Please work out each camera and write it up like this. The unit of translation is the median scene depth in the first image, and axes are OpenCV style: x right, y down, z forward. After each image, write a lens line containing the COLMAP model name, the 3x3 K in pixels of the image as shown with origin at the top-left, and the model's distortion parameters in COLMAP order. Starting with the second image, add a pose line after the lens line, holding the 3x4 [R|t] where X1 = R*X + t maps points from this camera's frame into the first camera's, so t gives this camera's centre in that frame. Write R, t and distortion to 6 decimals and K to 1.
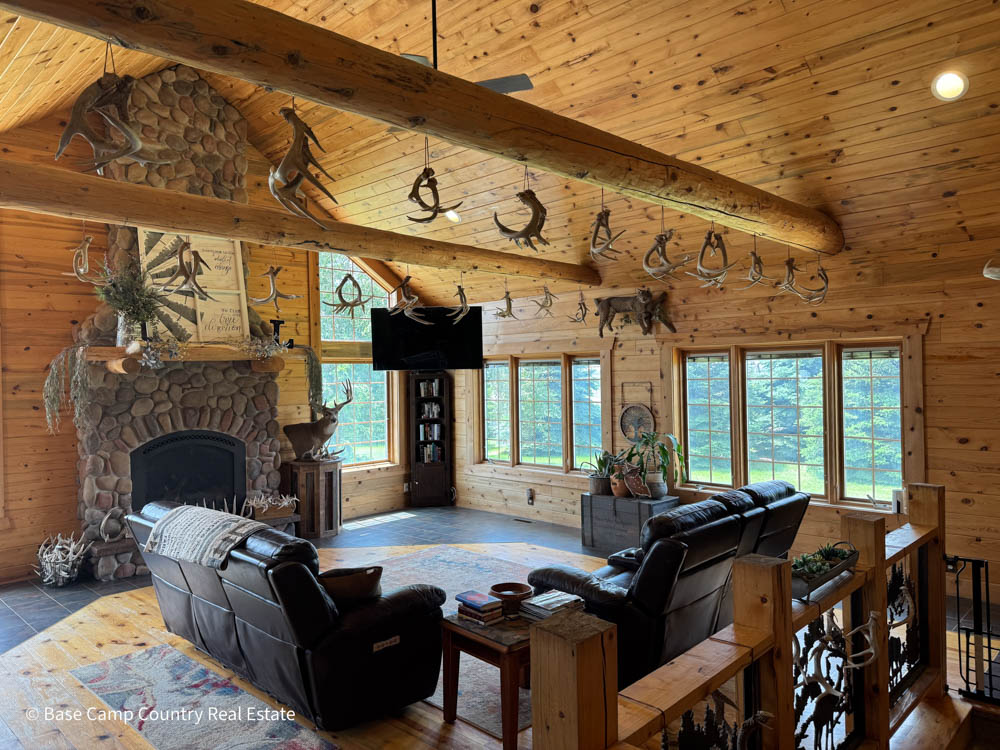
lens RADIAL K [[698.4, 0, 498.7], [0, 698.4, 374.1], [0, 0, 1]] dist [0.071660, -0.065600]
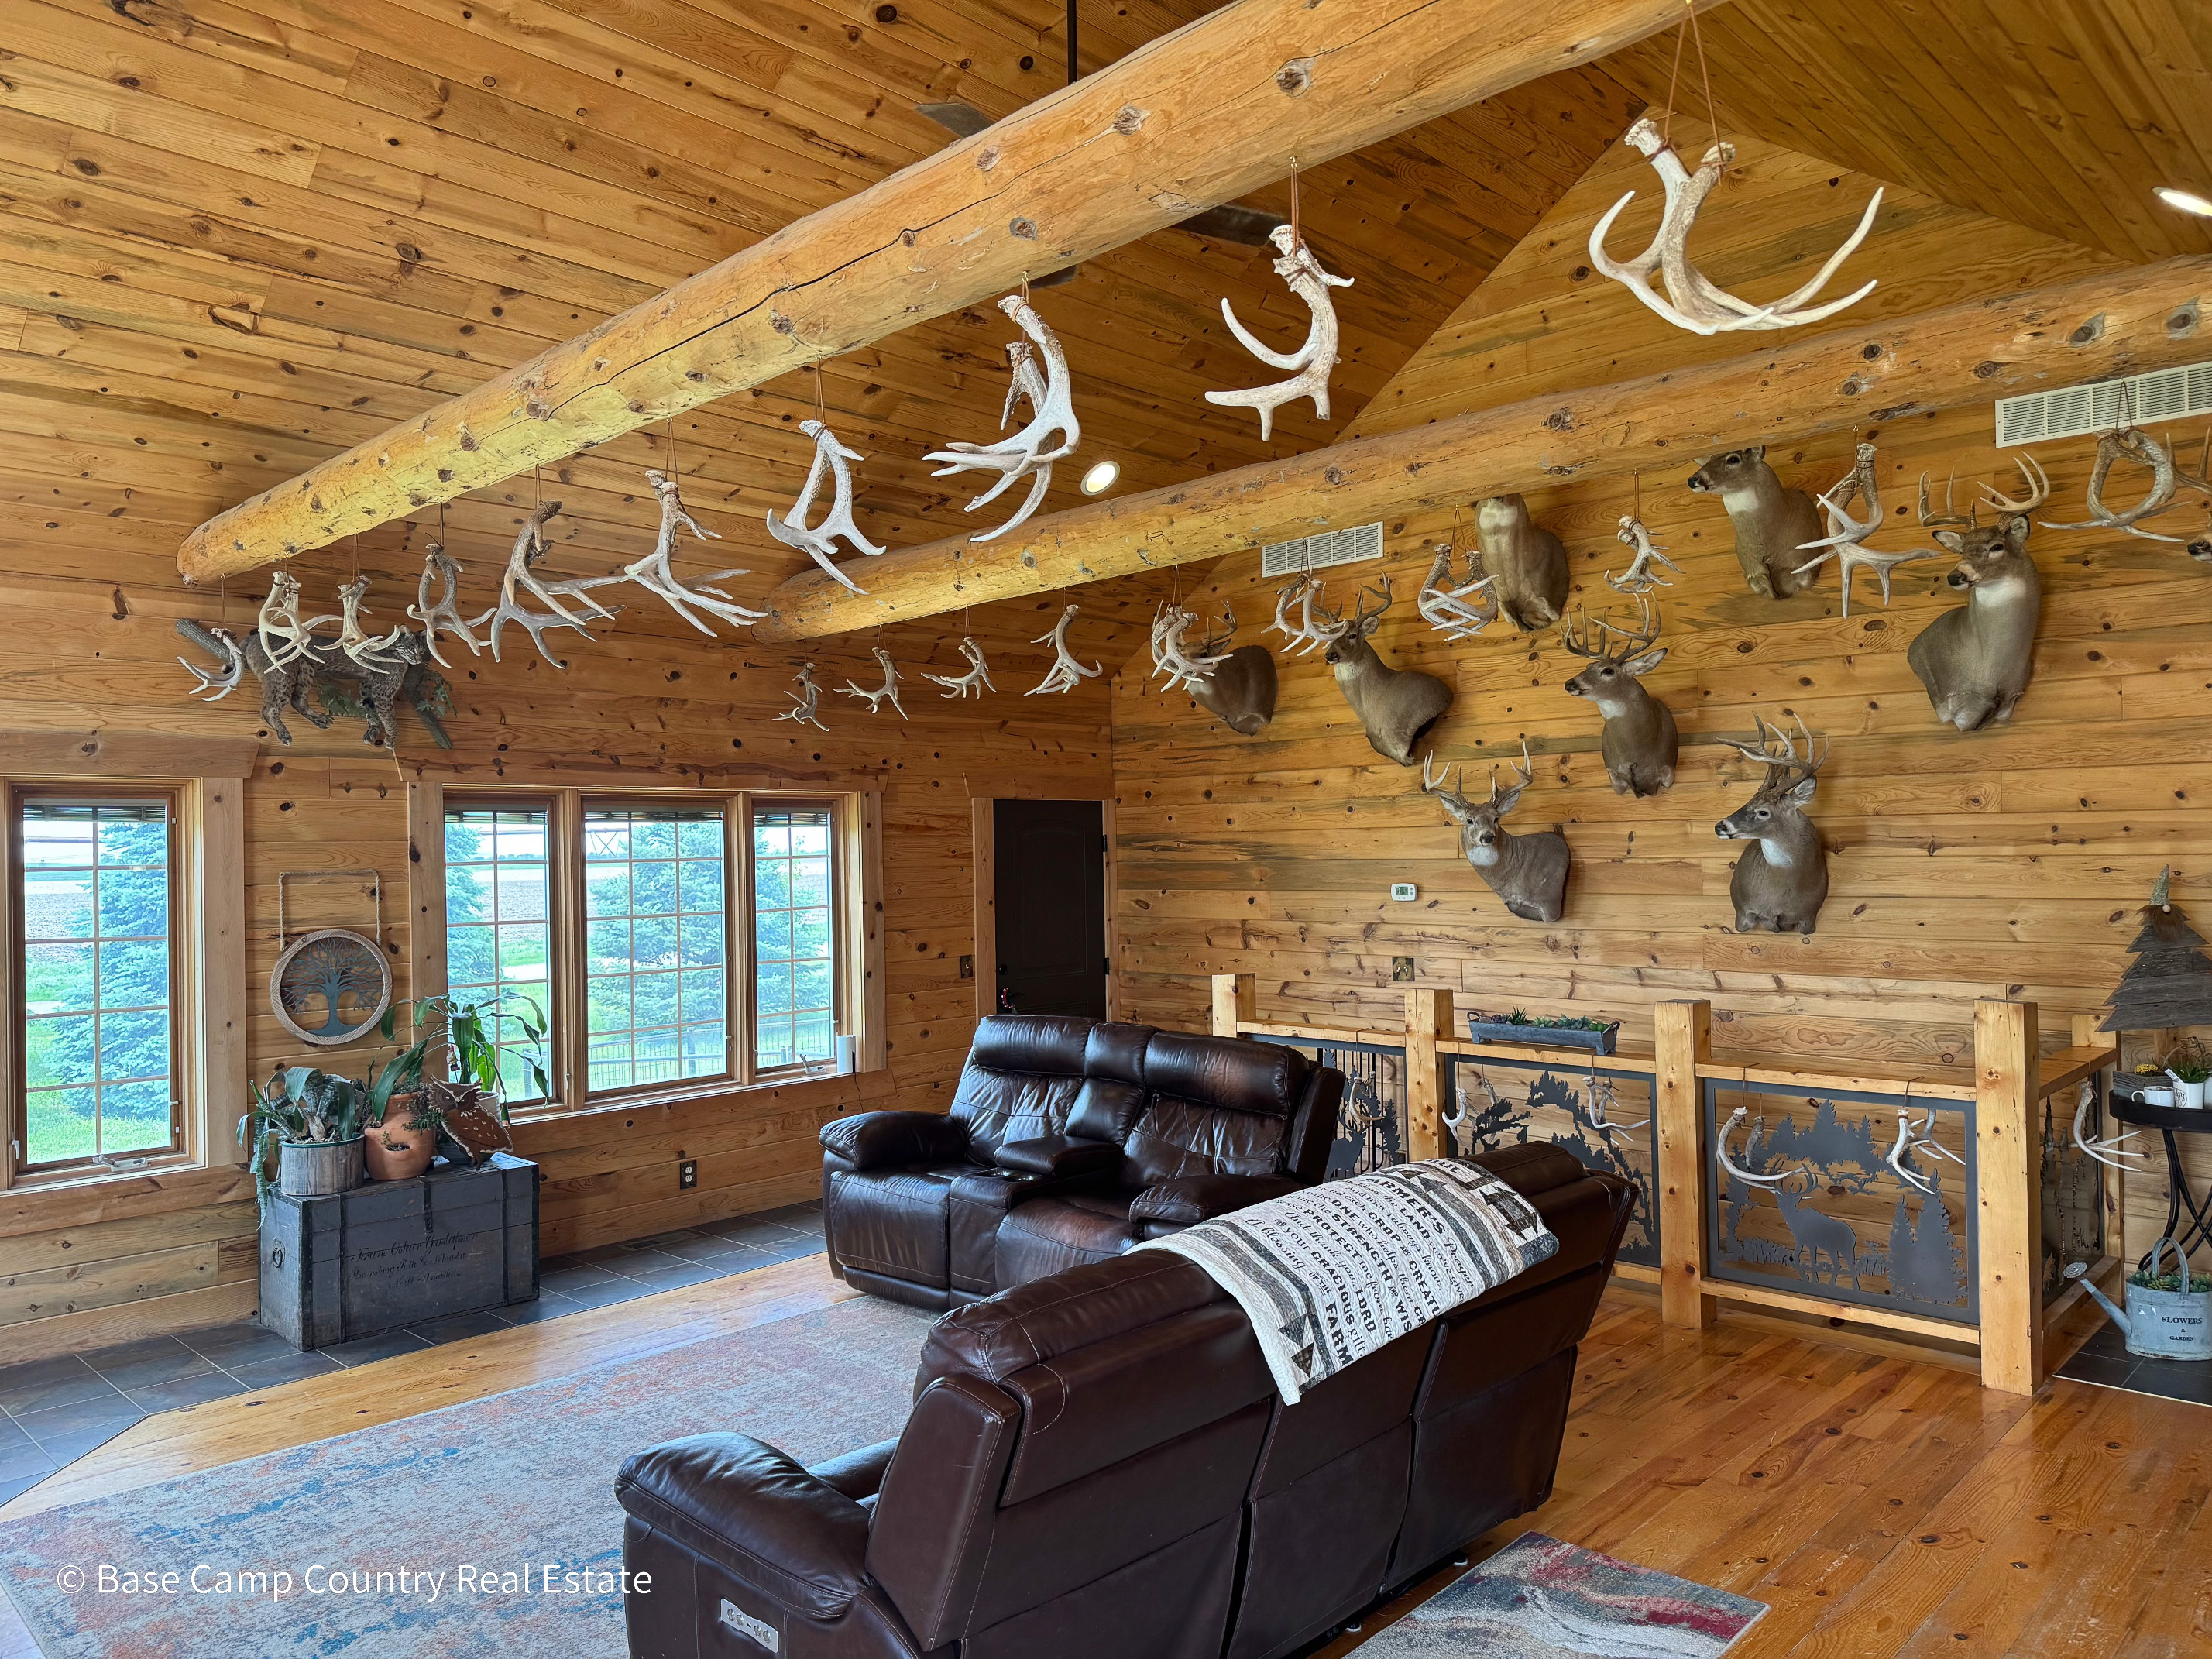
lens RADIAL K [[1544.9, 0, 1119.8], [0, 1544.9, 833.4], [0, 0, 1]] dist [0.071660, -0.065600]
pose [[-0.003565, 0.028313, 0.999593, -0.636378], [0.012623, 0.999521, -0.028266, 0.020265], [-0.999914, 0.012517, -0.003921, 0.596540]]
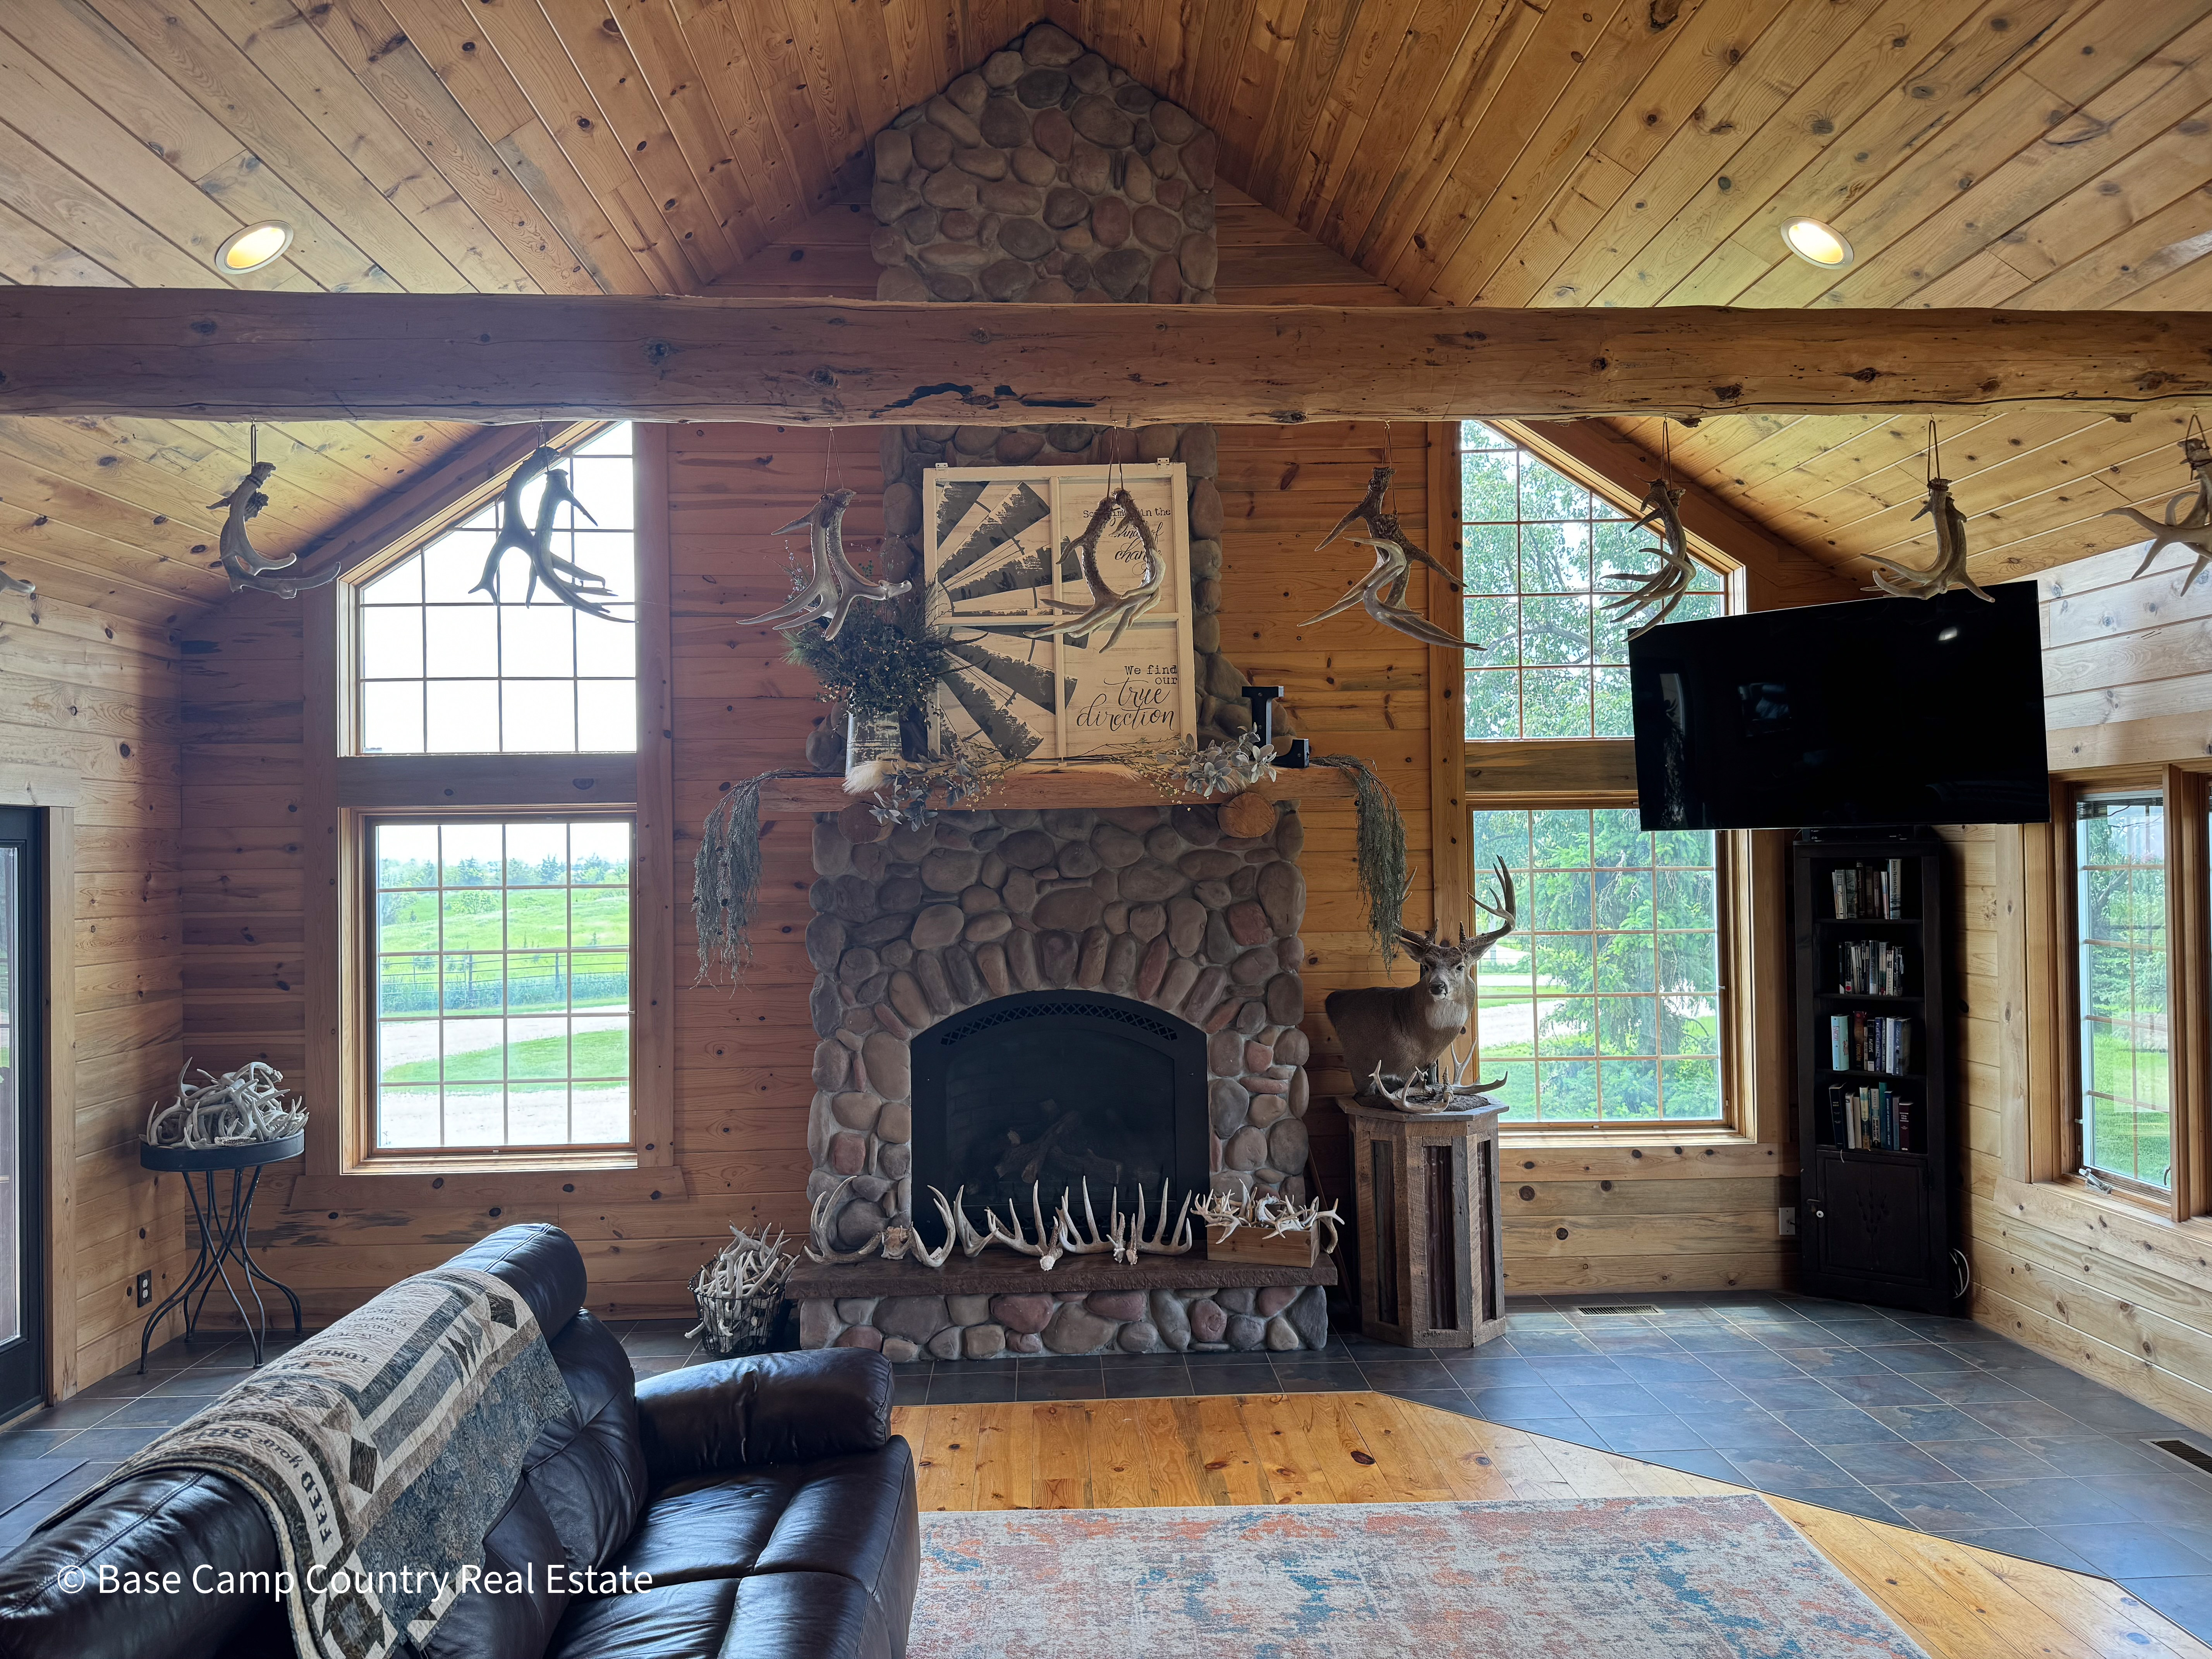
lens RADIAL K [[1544.9, 0, 1107.4], [0, 1544.9, 838.7], [0, 0, 1]] dist [0.071660, -0.065600]
pose [[0.726810, -0.000804, -0.686838, 0.149377], [0.002529, 0.999996, 0.001506, -0.003756], [0.686834, -0.002832, 0.726809, 0.405131]]
